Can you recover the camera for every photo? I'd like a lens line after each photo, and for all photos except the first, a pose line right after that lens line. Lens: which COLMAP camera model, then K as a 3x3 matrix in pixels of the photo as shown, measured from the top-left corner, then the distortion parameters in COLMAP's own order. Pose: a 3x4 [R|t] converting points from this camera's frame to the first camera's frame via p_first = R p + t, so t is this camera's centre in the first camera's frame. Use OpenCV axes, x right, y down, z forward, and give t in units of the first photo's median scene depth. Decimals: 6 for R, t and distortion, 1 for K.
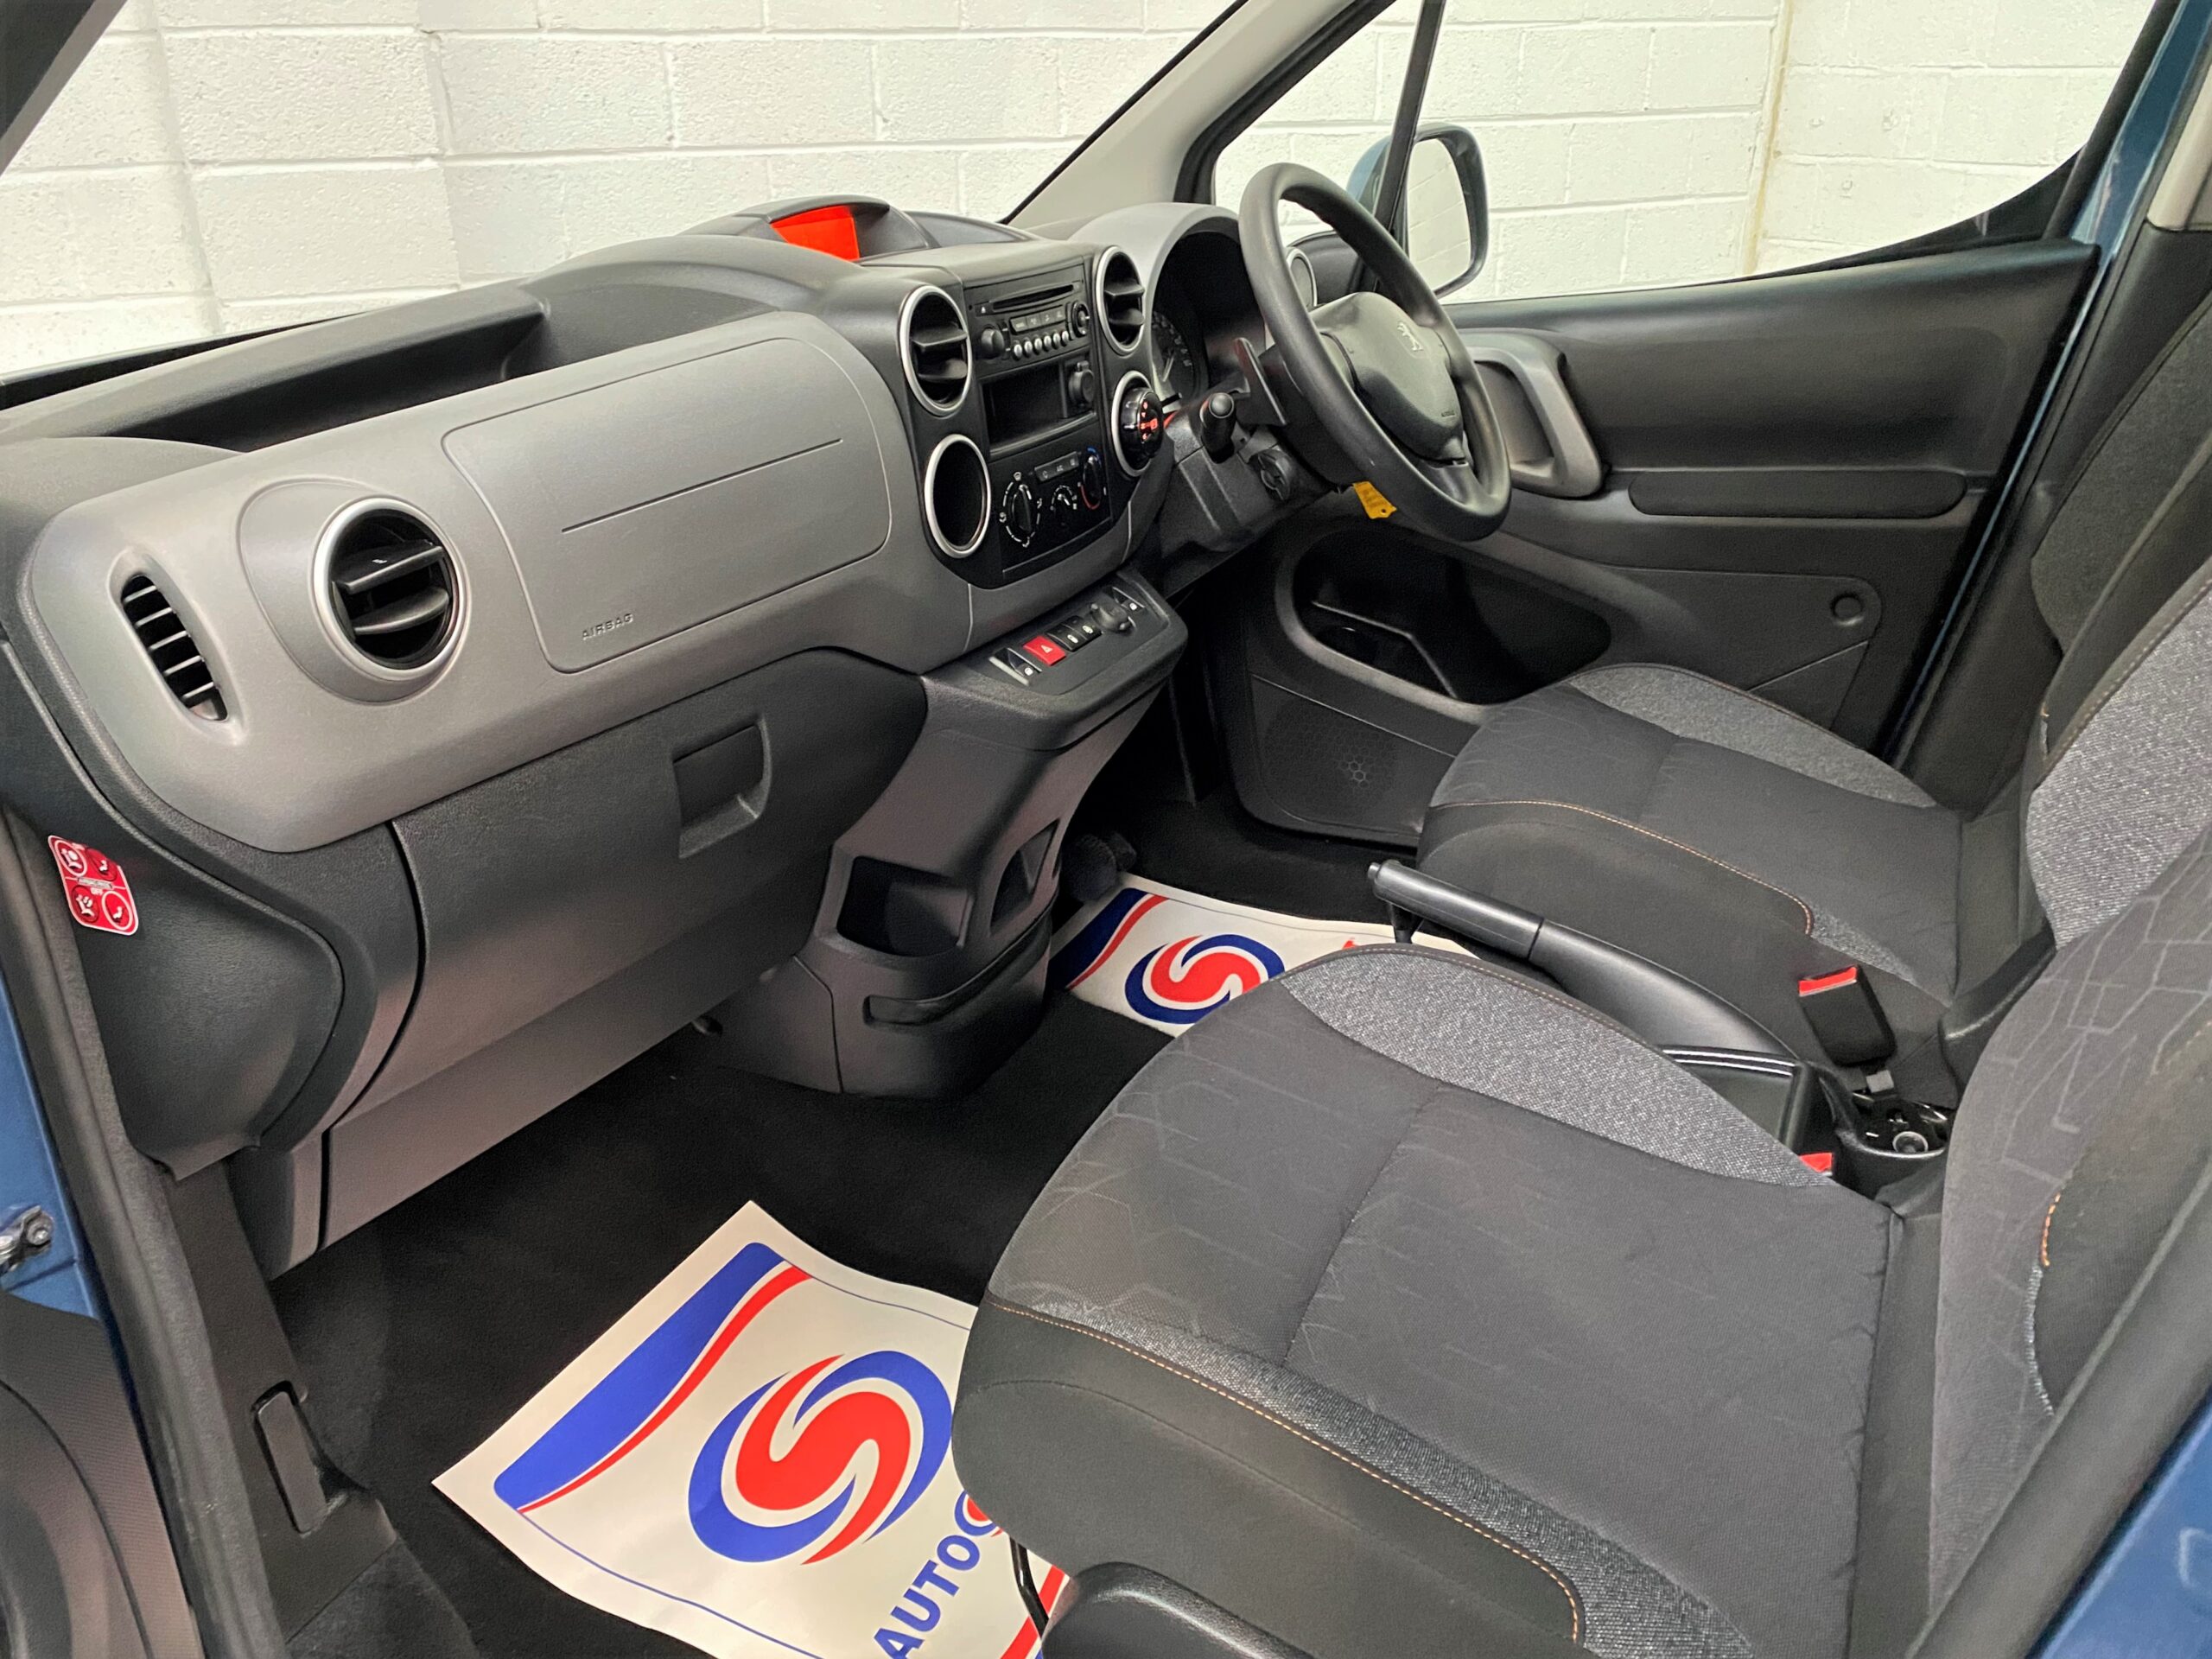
lens RADIAL K [[1725.1, 0, 1096.1], [0, 1725.1, 823.6], [0, 0, 1]] dist [0.023287, -0.007196]
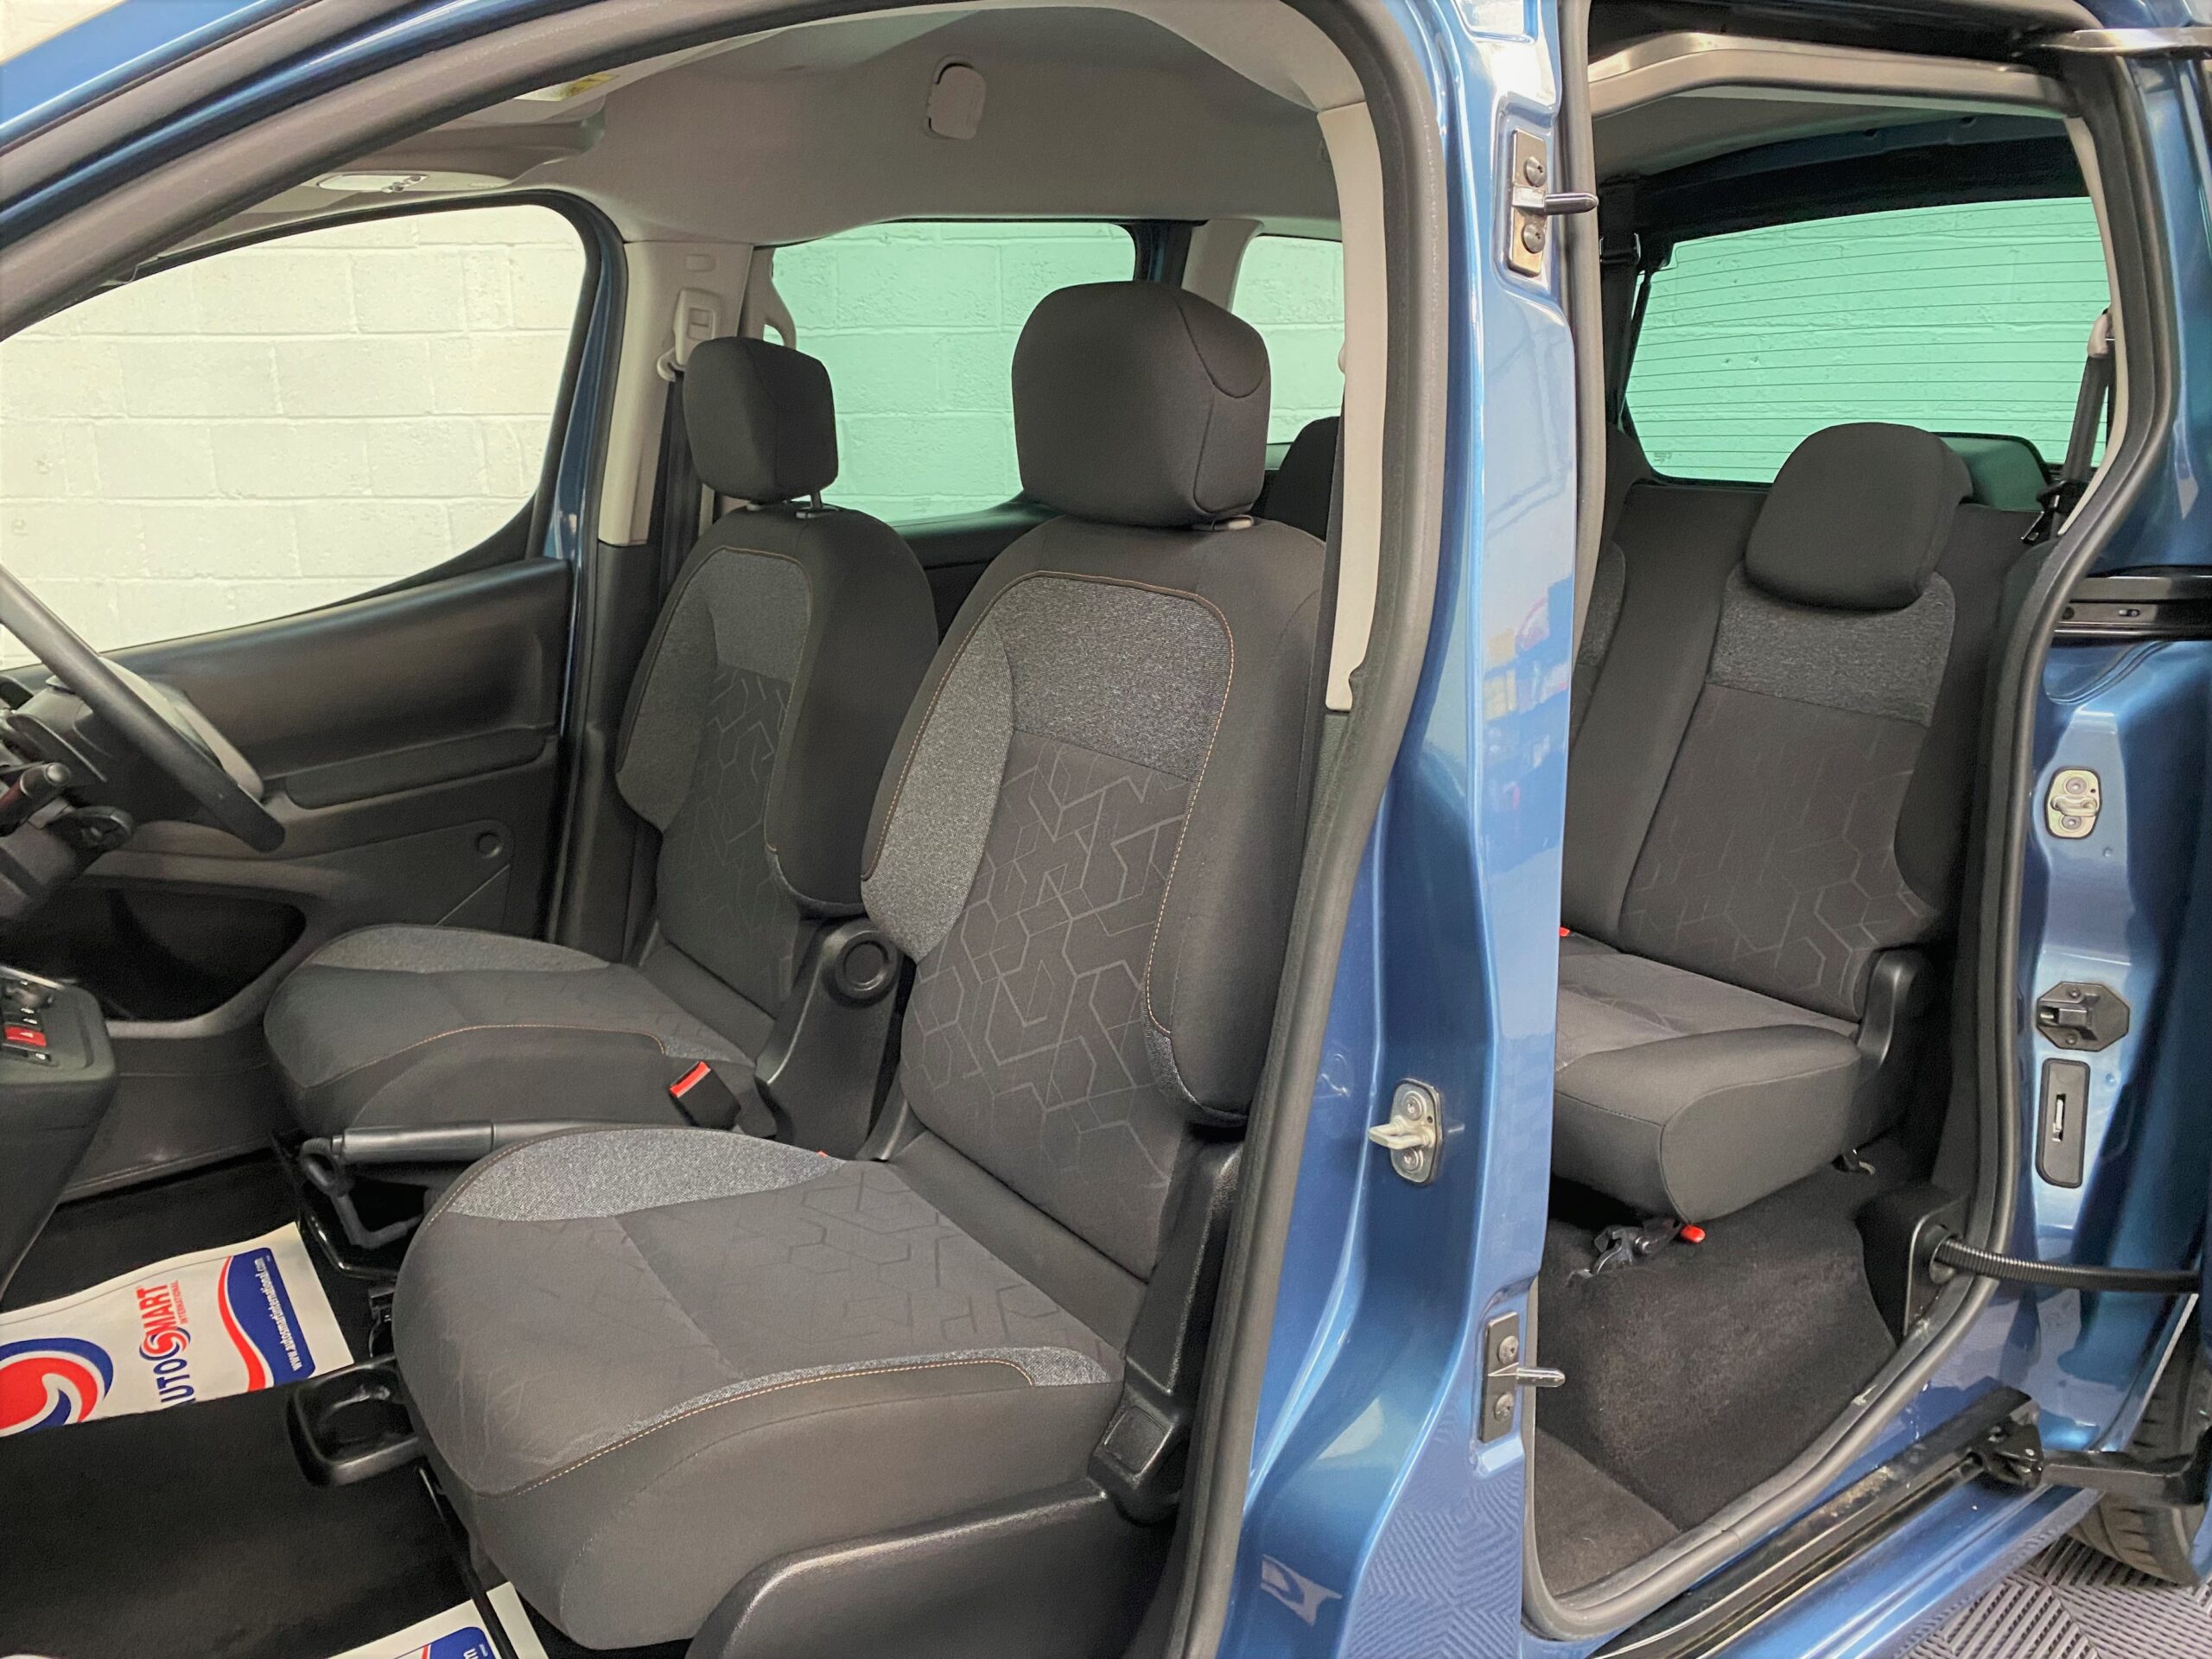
lens RADIAL K [[1653.6, 0, 1105.4], [0, 1653.6, 818.8], [0, 0, 1]] dist [0.001760, -0.000340]
pose [[0.500482, -0.218342, 0.837761, -0.404802], [0.350302, 0.935995, 0.034672, -0.028873], [-0.791711, 0.276117, 0.544935, -0.028039]]
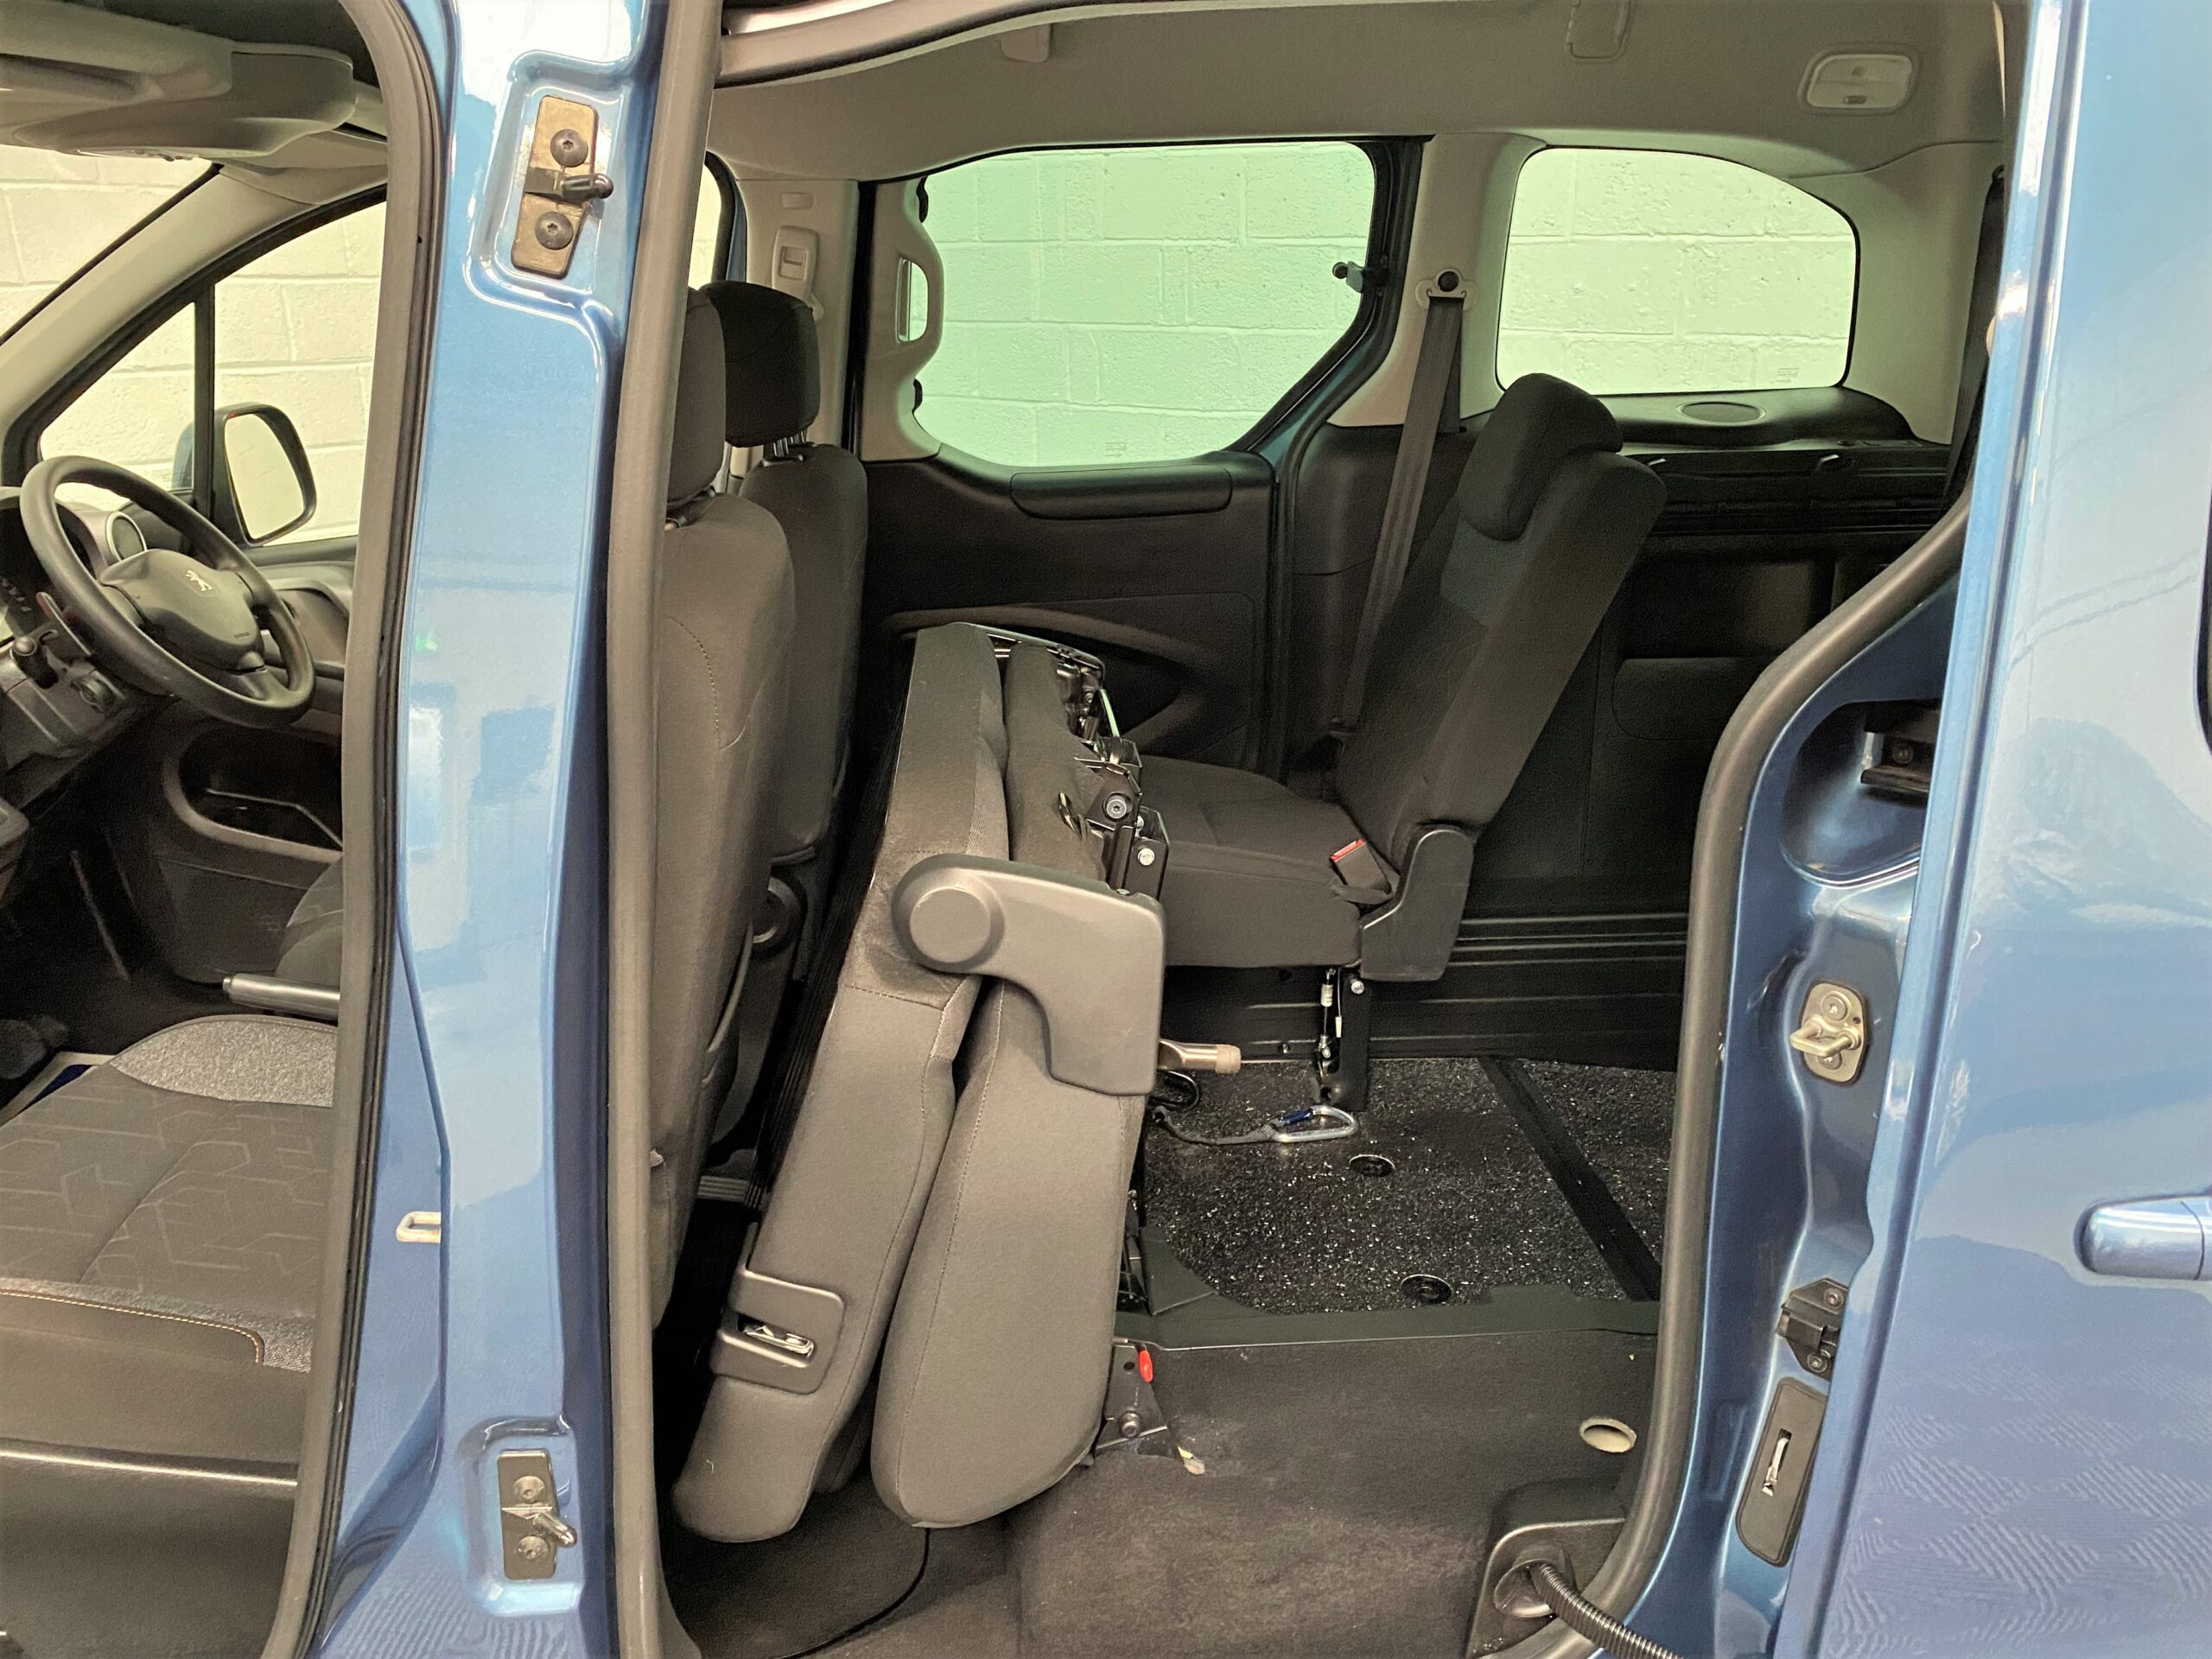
lens RADIAL K [[1670.6, 0, 1105.9], [0, 1670.6, 834.5], [0, 0, 1]] dist [0.007070, 0.003082]
pose [[0.860065, -0.150563, 0.487462, 0.122233], [0.193251, 0.980408, -0.038146, 0.086274], [-0.472168, 0.127011, 0.872310, -0.398847]]
